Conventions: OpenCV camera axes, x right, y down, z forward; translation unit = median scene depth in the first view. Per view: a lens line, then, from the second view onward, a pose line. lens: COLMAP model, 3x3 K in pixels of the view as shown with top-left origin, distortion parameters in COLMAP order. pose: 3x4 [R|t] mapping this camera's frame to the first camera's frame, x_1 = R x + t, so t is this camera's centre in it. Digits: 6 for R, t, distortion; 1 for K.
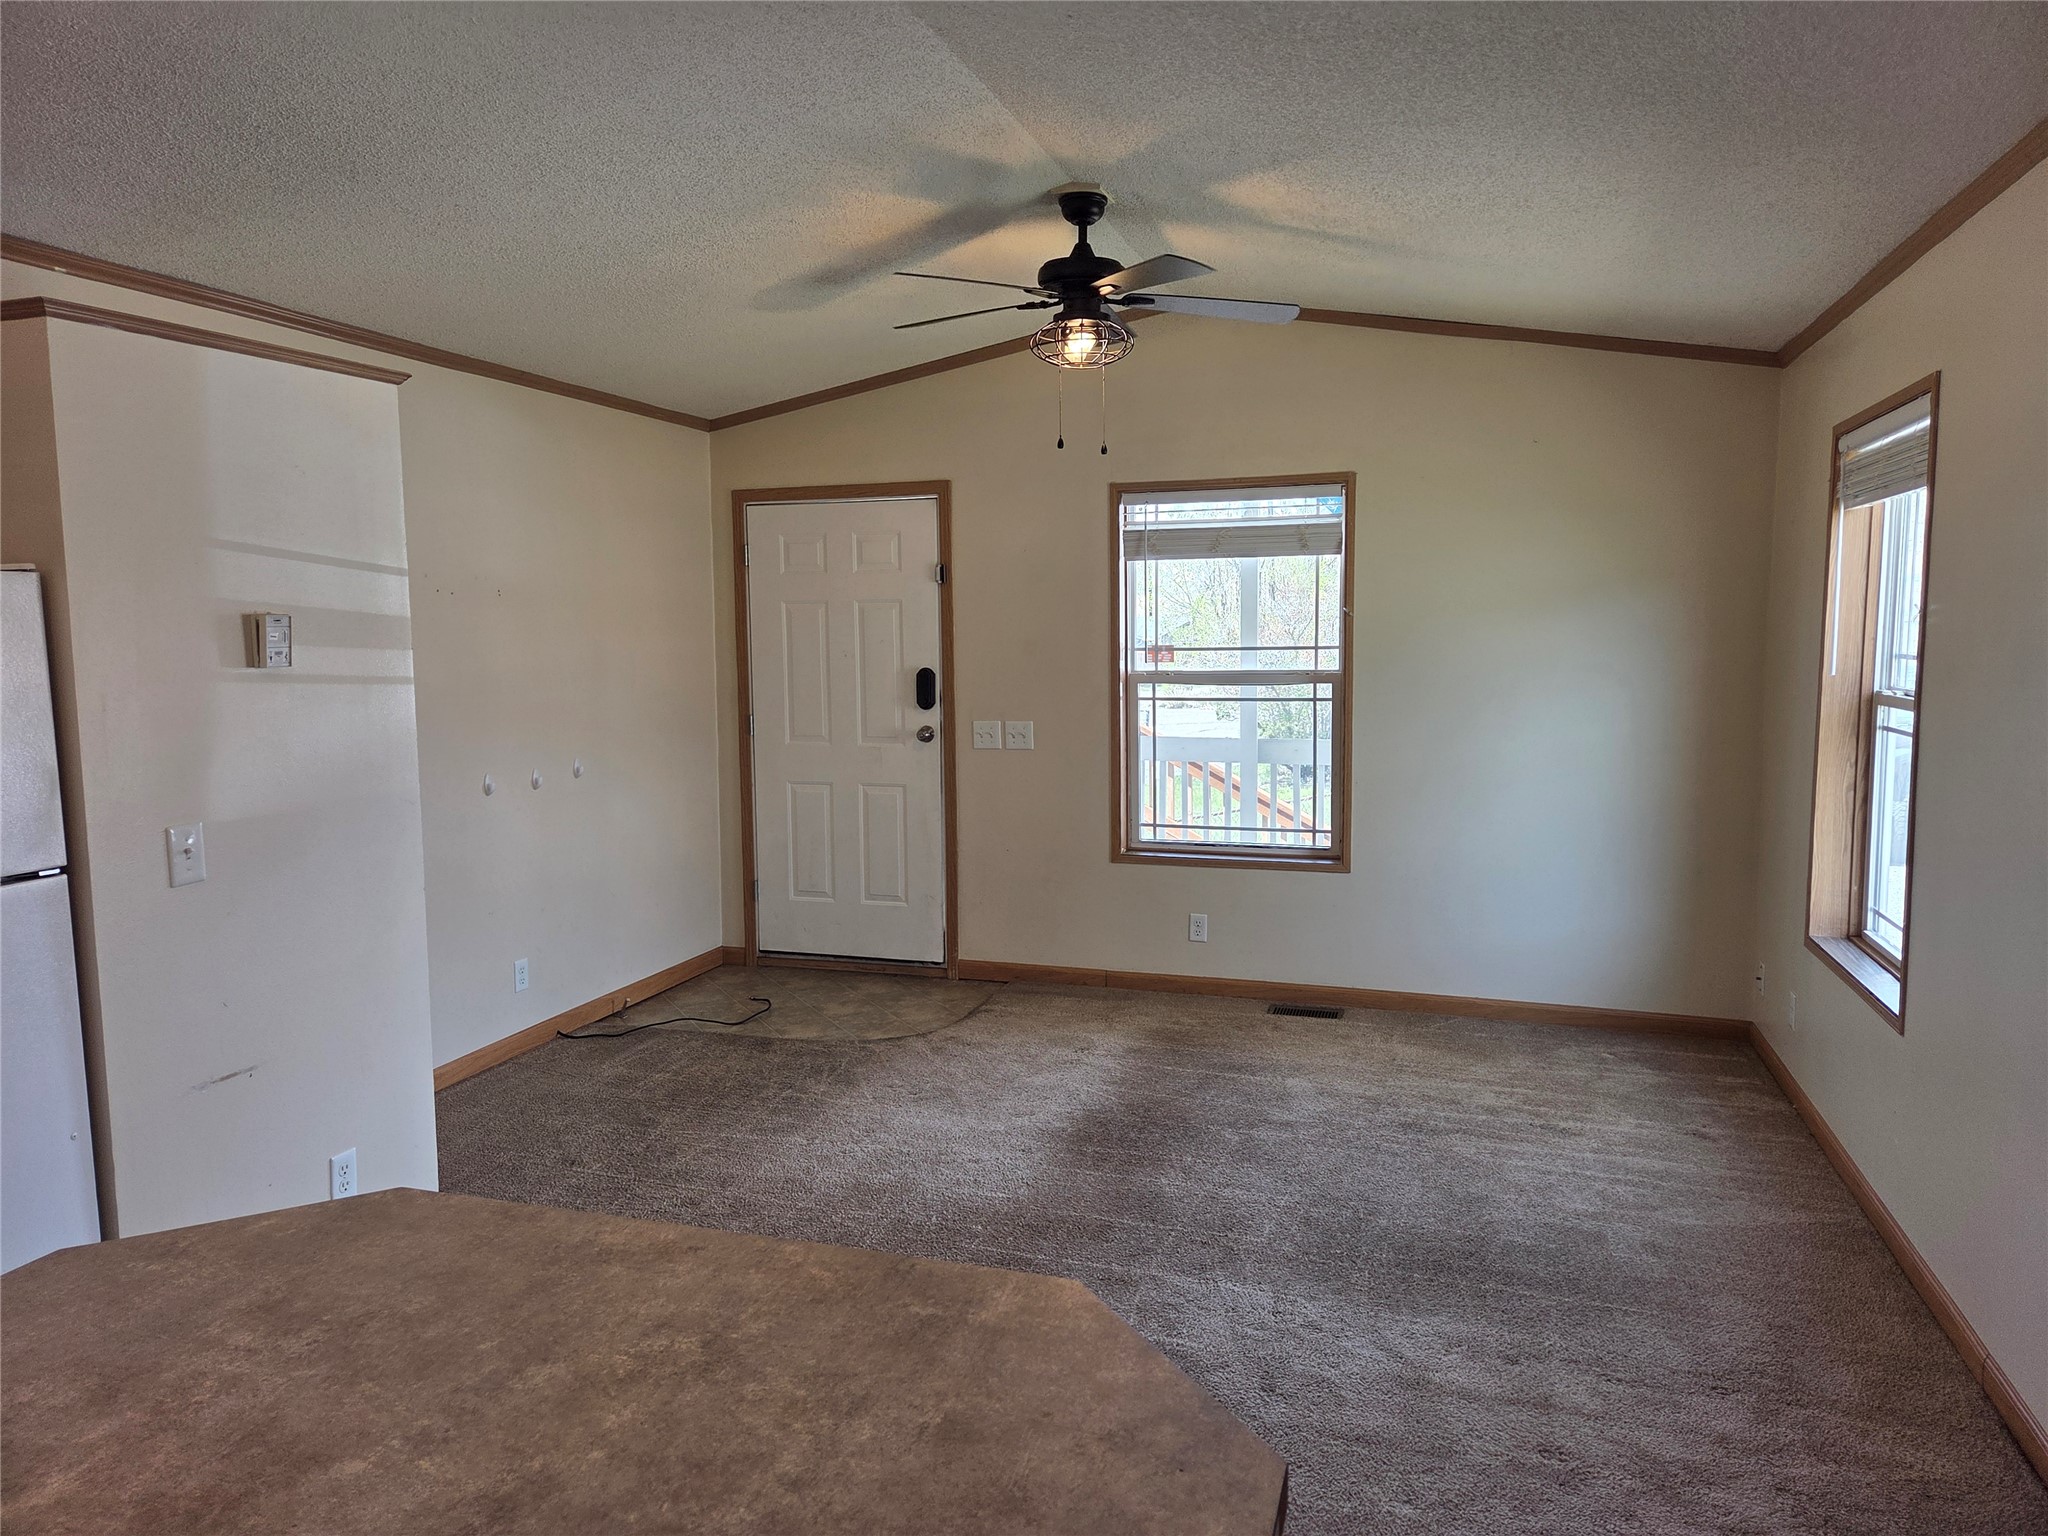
lens RADIAL K [[1370.6, 0, 1014.6], [0, 1370.6, 759.4], [0, 0, 1]] dist [0.055403, -0.032081]
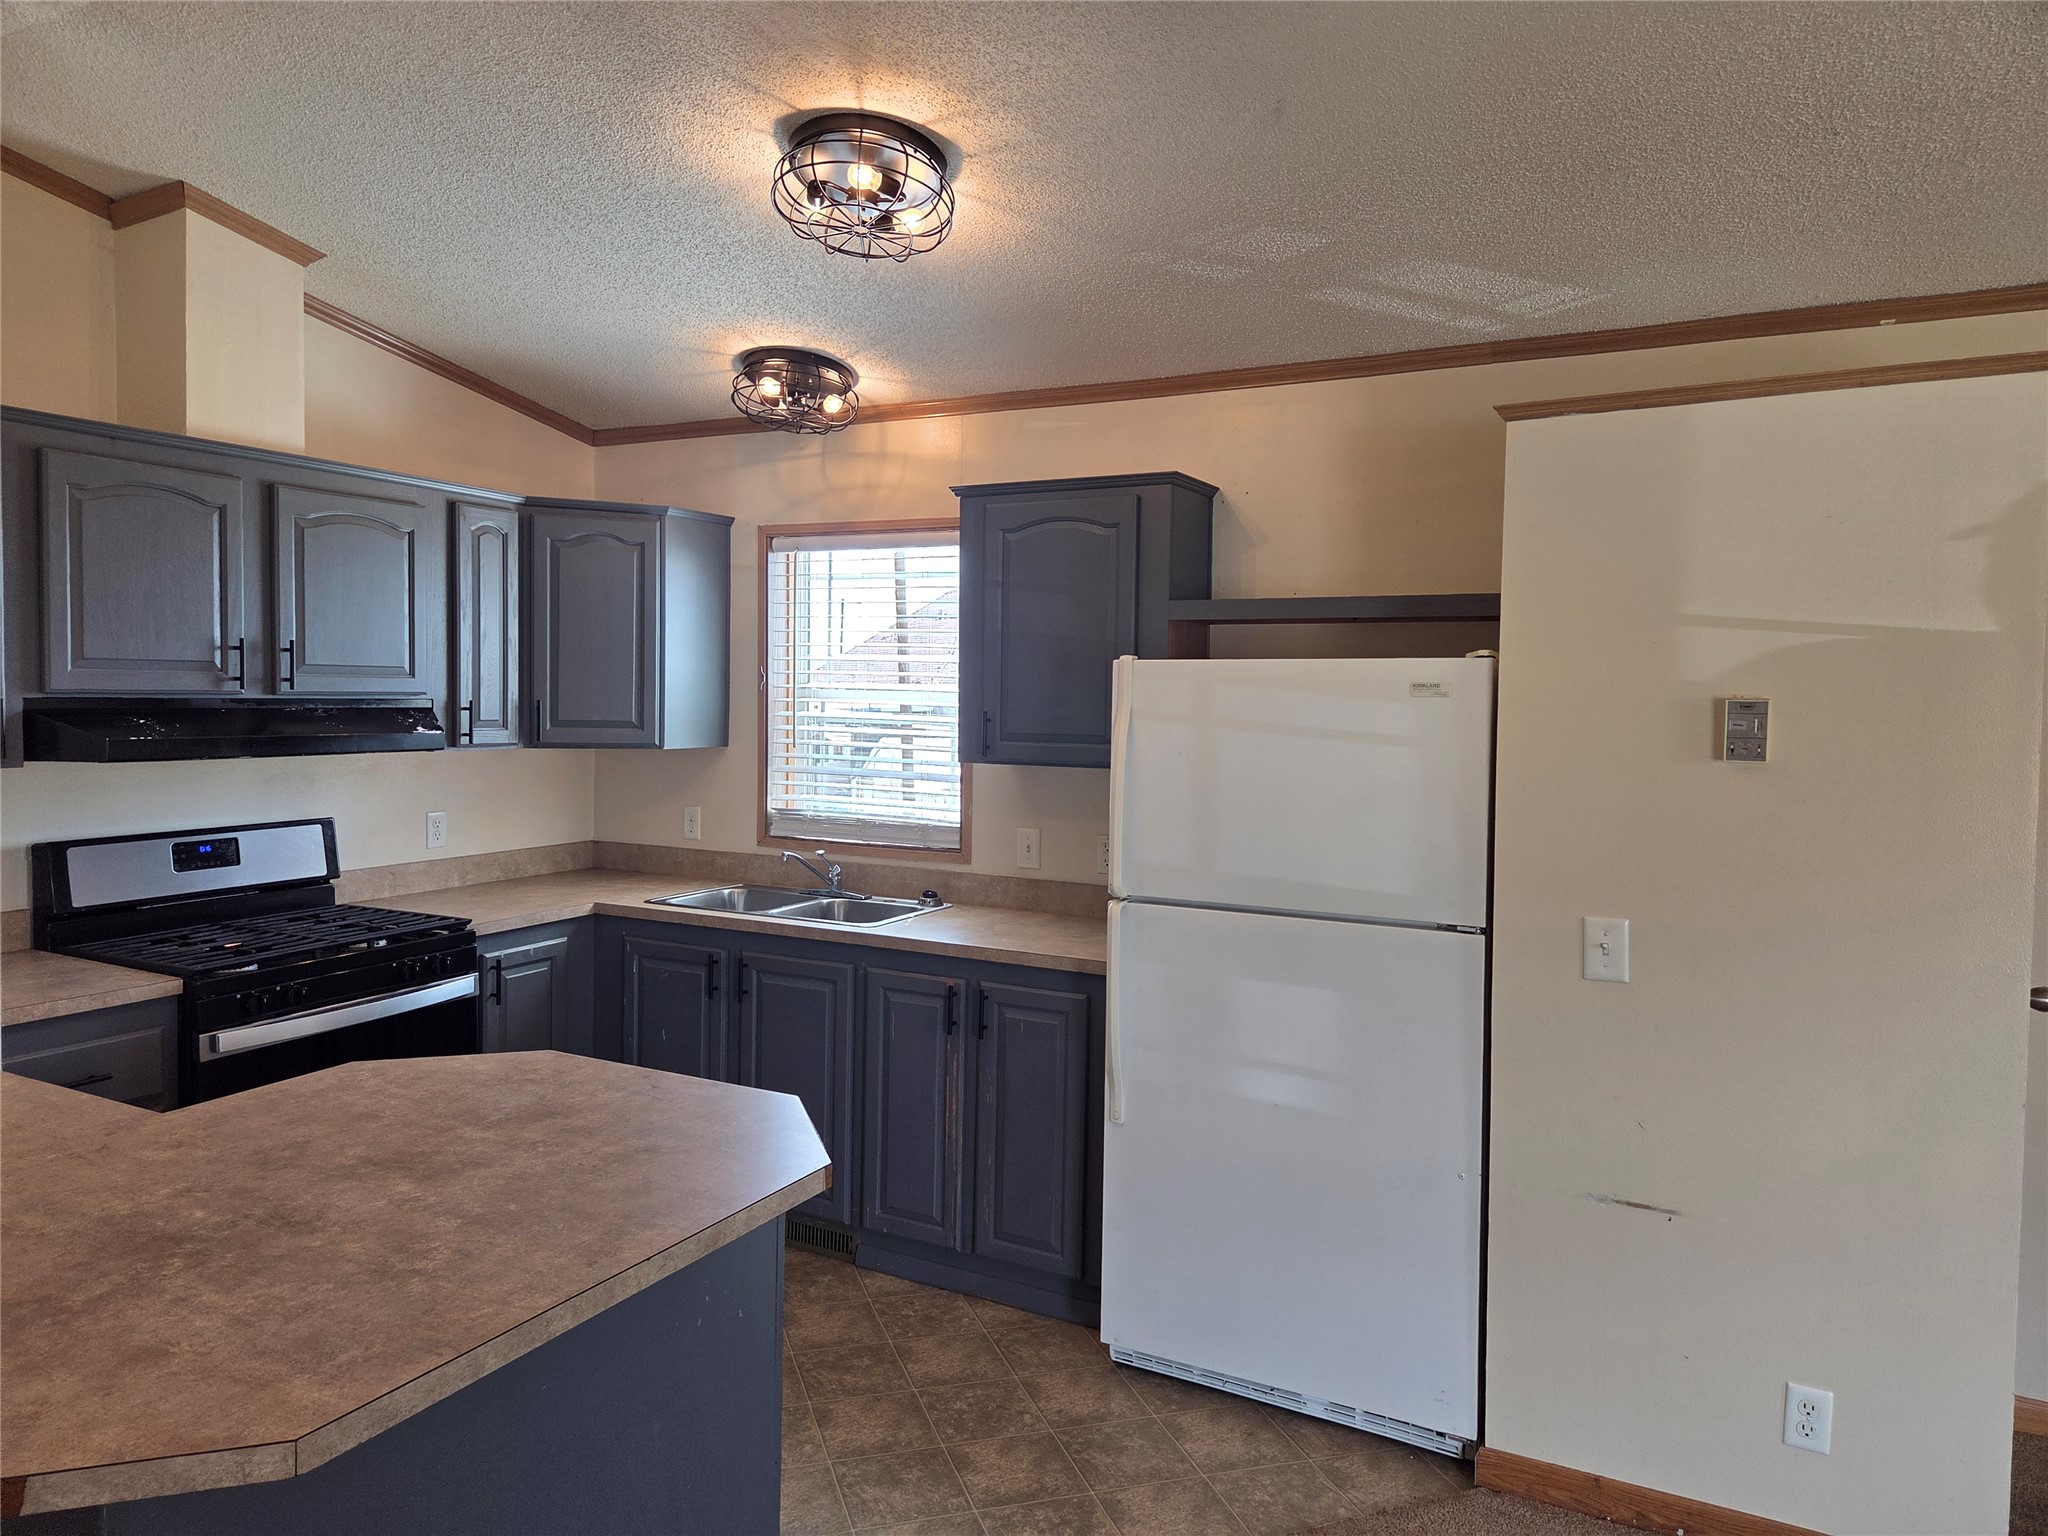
lens RADIAL K [[1370.6, 0, 1016.4], [0, 1370.6, 756.4], [0, 0, 1]] dist [0.055403, -0.032081]
pose [[-0.189897, 0.044175, -0.980810, 0.910608], [-0.103343, 0.992538, 0.064712, -0.184786], [0.976350, 0.113648, -0.183915, 1.742437]]
